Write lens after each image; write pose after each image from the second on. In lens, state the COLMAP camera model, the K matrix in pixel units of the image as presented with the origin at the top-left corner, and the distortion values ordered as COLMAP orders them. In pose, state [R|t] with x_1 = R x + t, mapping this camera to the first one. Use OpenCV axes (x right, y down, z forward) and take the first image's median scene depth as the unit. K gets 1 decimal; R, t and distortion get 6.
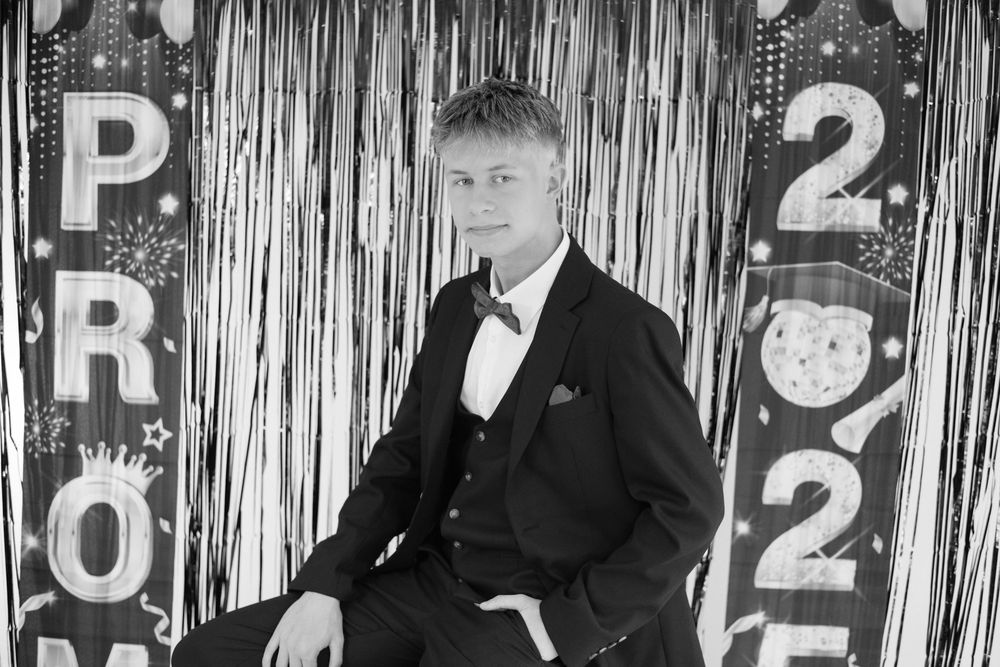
lens RADIAL K [[1514.0, 0, 504.2], [0, 1514.0, 330.6], [0, 0, 1]] dist [0.158845, 0.000000]
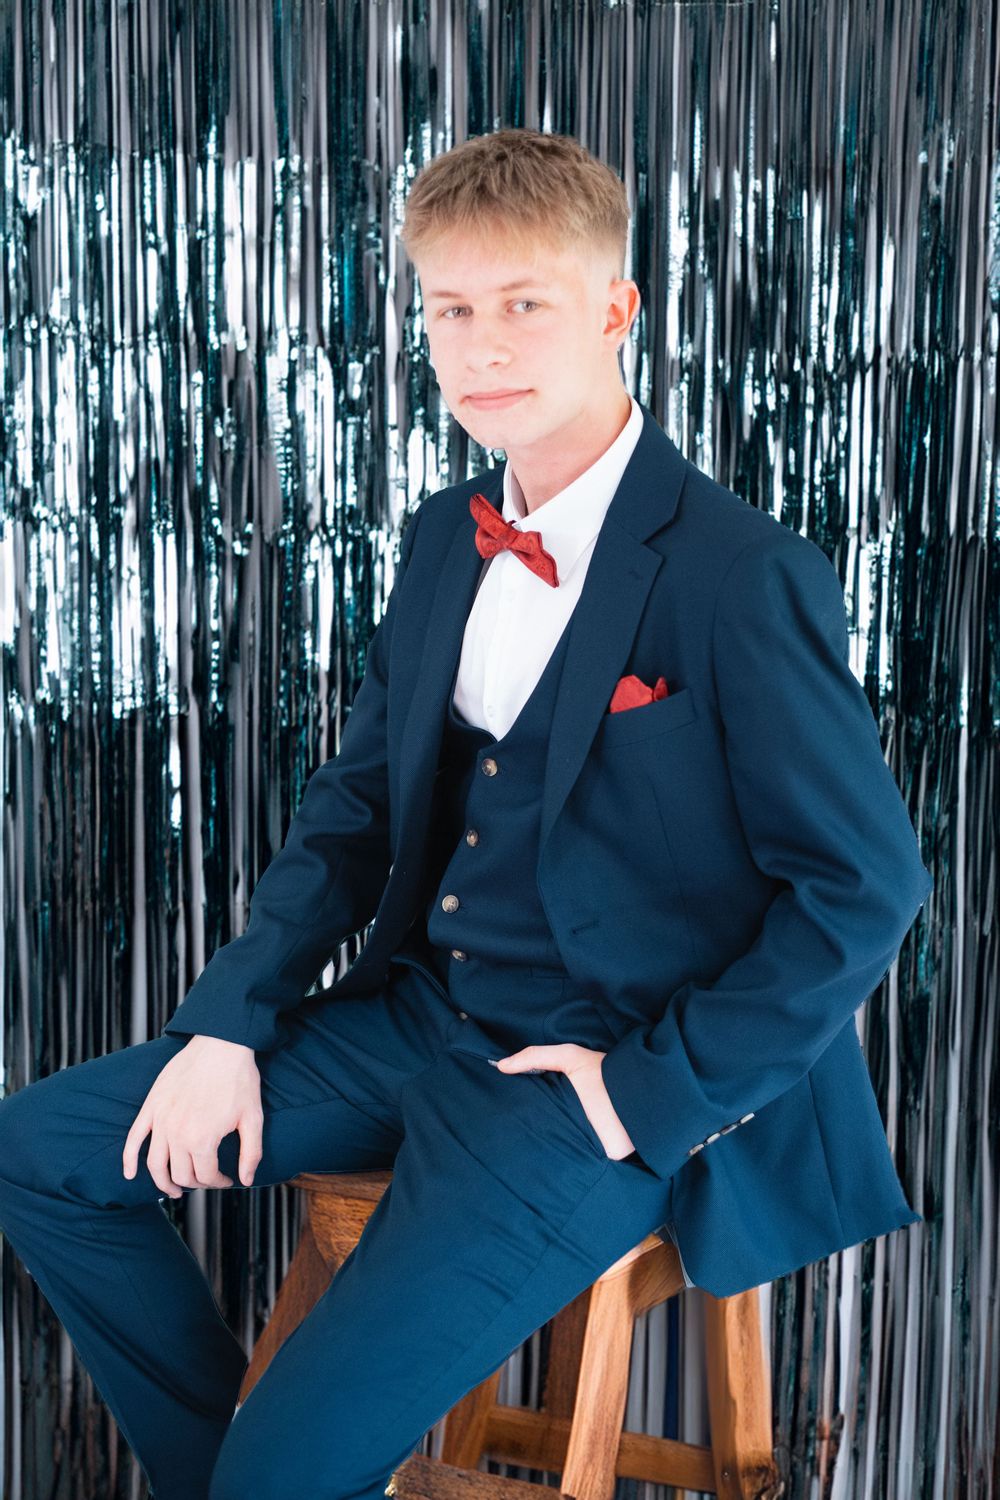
lens RADIAL K [[2270.9, 0, 499.0], [0, 2270.9, 764.8], [0, 0, 1]] dist [0.158845, 0.000000]
pose [[0.999885, -0.014809, -0.003364, -0.010331], [0.015059, 0.995480, 0.093774, -0.012091], [0.001960, -0.093814, 0.995588, 0.148305]]
